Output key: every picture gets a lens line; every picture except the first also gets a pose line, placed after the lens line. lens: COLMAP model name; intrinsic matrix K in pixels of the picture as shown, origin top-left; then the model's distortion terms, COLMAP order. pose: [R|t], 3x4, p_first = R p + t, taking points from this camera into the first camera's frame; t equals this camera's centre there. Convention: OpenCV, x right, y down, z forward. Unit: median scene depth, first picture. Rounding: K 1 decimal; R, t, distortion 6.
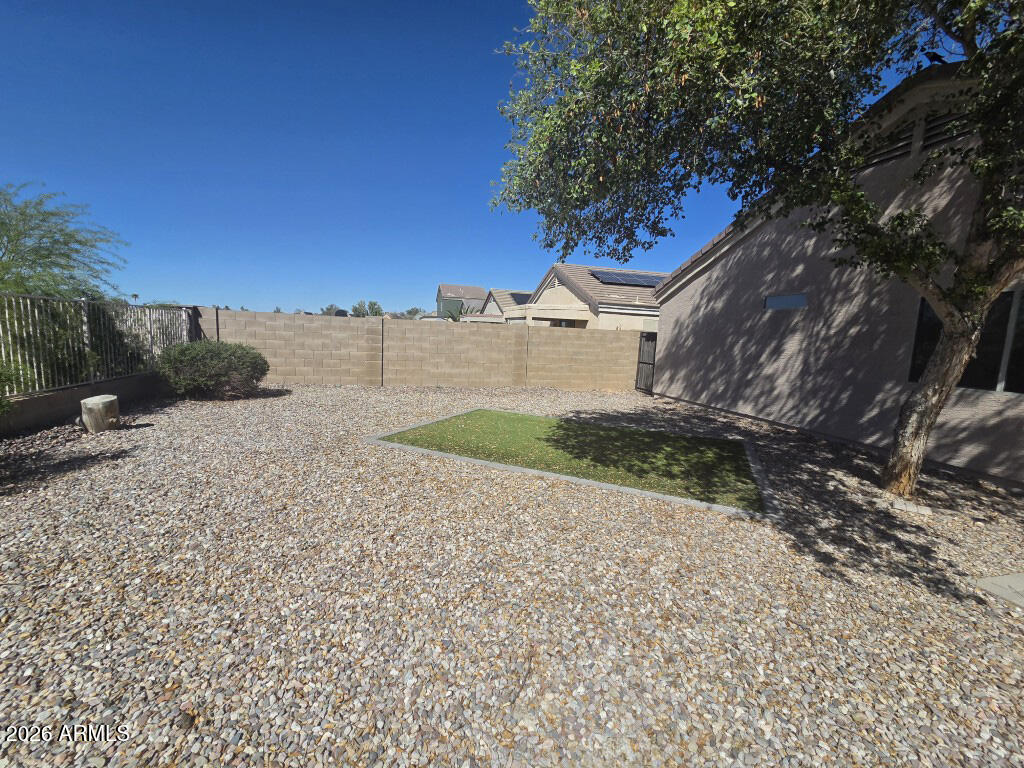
lens RADIAL K [[421.7, 0, 513.2], [0, 421.7, 384.9], [0, 0, 1]] dist [-0.002372, 0.000406]
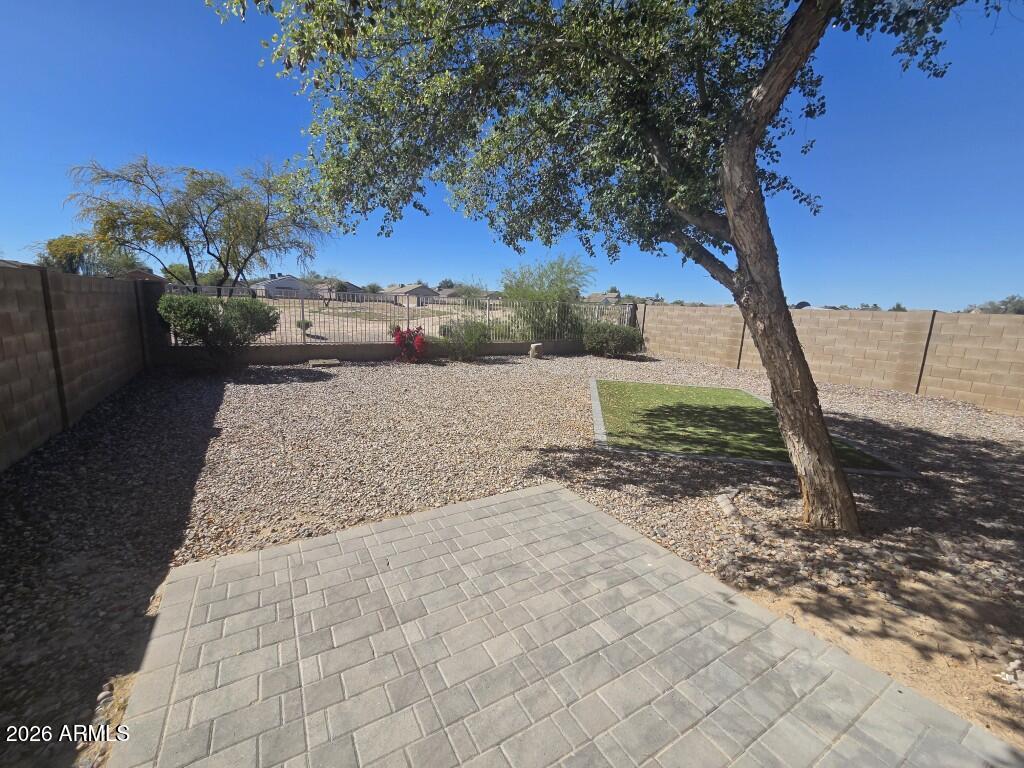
lens RADIAL K [[421.7, 0, 518.6], [0, 421.7, 383.1], [0, 0, 1]] dist [-0.002372, 0.000406]
pose [[0.281908, 0.140841, -0.949048, 1.431412], [-0.141176, 0.984489, 0.104165, 0.015893], [0.948998, 0.104618, 0.297419, 0.279211]]
